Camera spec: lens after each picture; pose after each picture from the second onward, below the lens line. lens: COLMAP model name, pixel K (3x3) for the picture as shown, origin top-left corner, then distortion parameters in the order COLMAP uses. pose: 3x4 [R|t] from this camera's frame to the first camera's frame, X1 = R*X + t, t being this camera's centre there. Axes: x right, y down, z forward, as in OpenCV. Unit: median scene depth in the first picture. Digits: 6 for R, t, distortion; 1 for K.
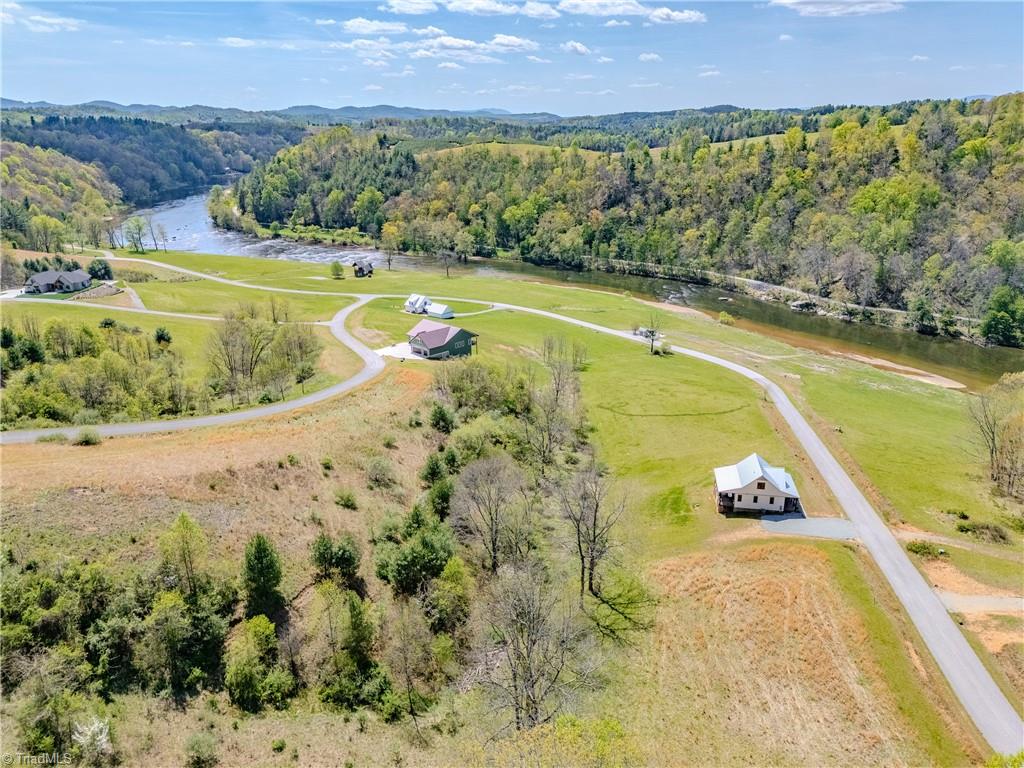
lens RADIAL K [[739.6, 0, 513.8], [0, 739.6, 389.7], [0, 0, 1]] dist [0.088721, -0.062006]
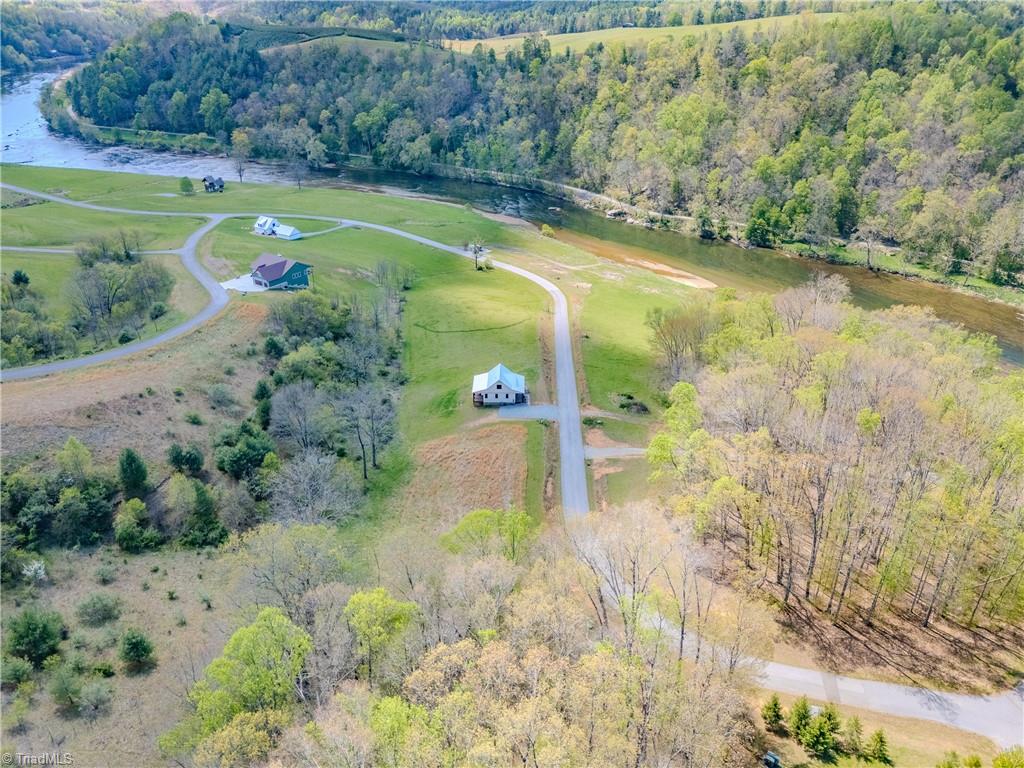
lens RADIAL K [[739.6, 0, 514.9], [0, 739.6, 386.4], [0, 0, 1]] dist [0.088721, -0.062006]
pose [[0.988207, -0.064916, 0.138685, 0.071258], [0.043643, 0.987530, 0.151264, -0.038901], [-0.146775, -0.143427, 0.978716, -0.182088]]
